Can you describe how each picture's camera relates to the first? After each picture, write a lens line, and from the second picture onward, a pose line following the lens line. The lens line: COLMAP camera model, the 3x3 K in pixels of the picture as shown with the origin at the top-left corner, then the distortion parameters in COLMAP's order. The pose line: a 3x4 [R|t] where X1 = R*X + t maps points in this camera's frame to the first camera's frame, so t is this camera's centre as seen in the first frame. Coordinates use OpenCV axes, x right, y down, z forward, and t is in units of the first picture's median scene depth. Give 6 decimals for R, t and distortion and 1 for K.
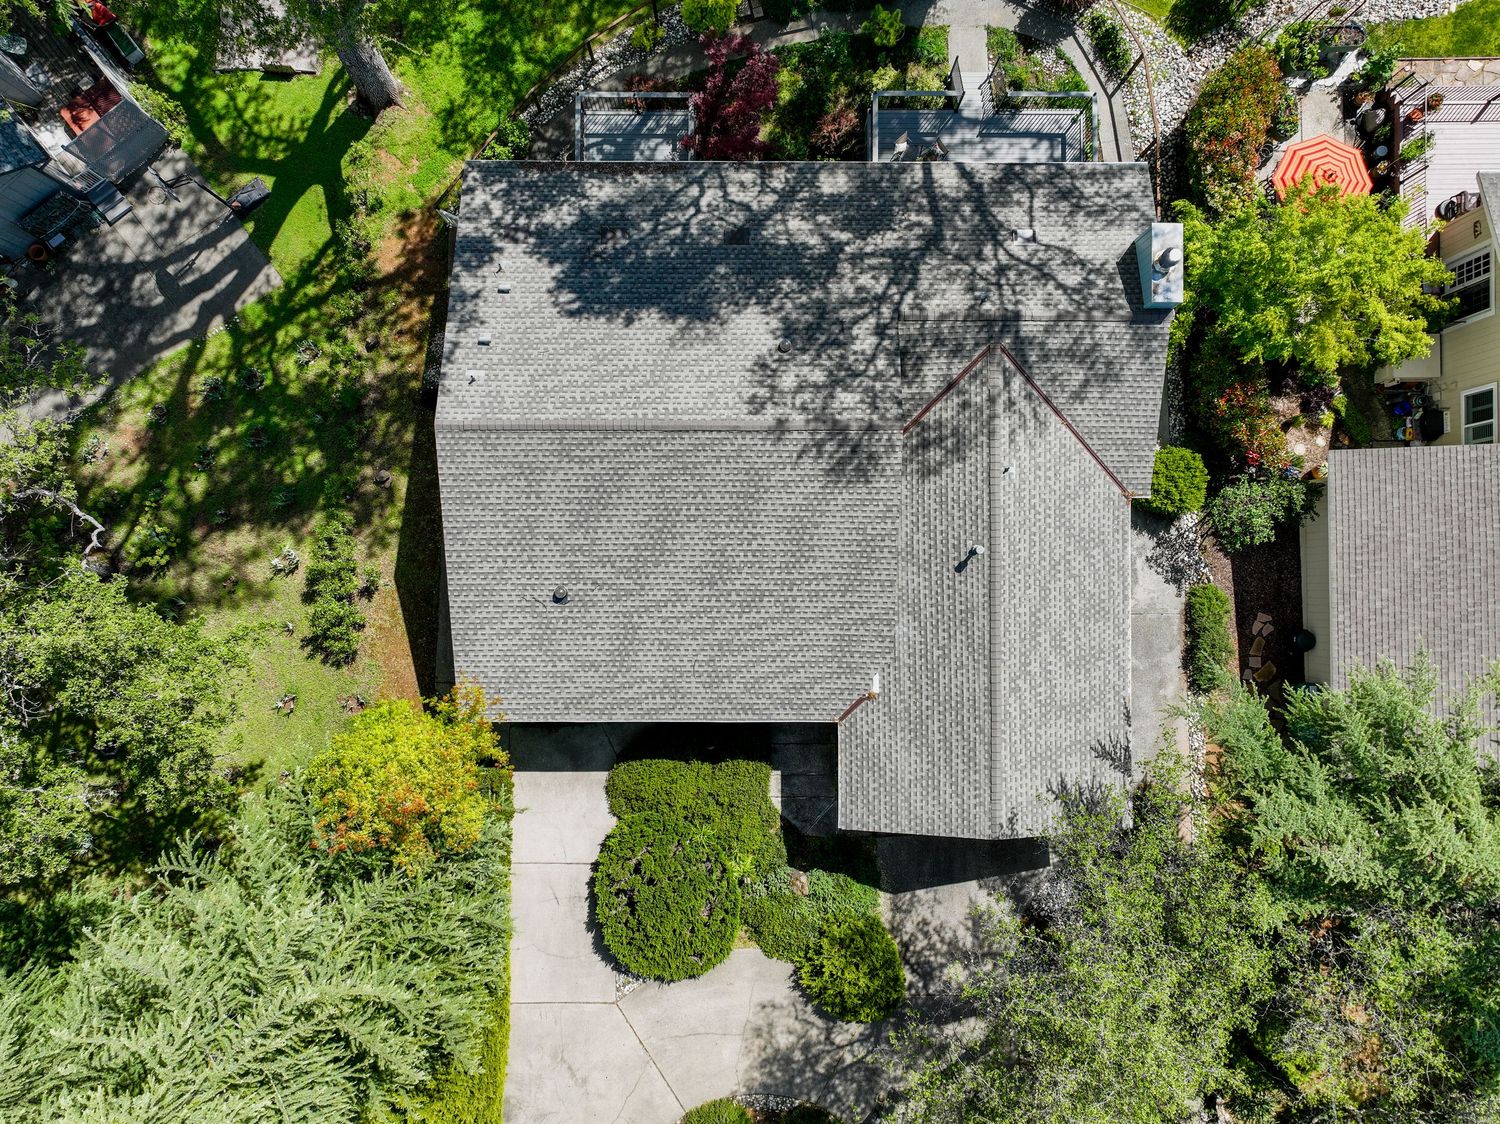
lens RADIAL K [[1064.9, 0, 750.0], [0, 1064.9, 562.0], [0, 0, 1]] dist [-0.012848, 0.032034]
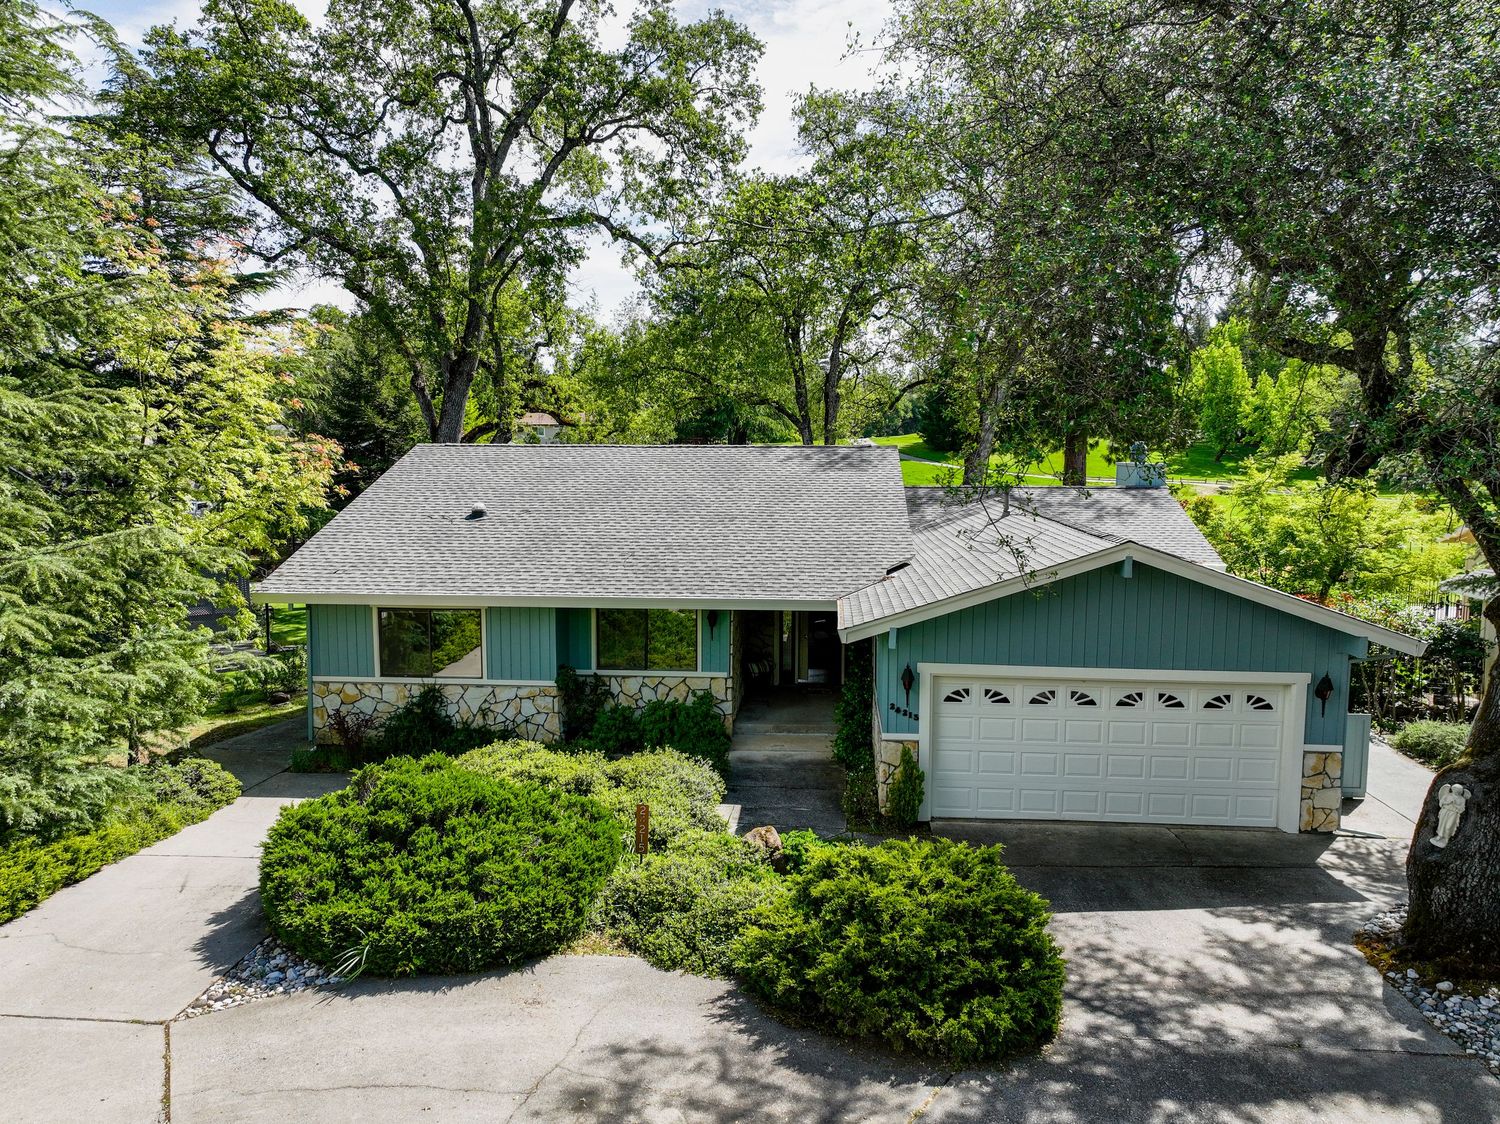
lens RADIAL K [[1064.9, 0, 750.0], [0, 1064.9, 562.0], [0, 0, 1]] dist [-0.012848, 0.032034]
pose [[0.996746, 0.001912, -0.080587, 0.074451], [-0.080258, 0.116703, -0.989919, 0.700268], [0.007512, 0.993165, 0.116476, 0.824996]]
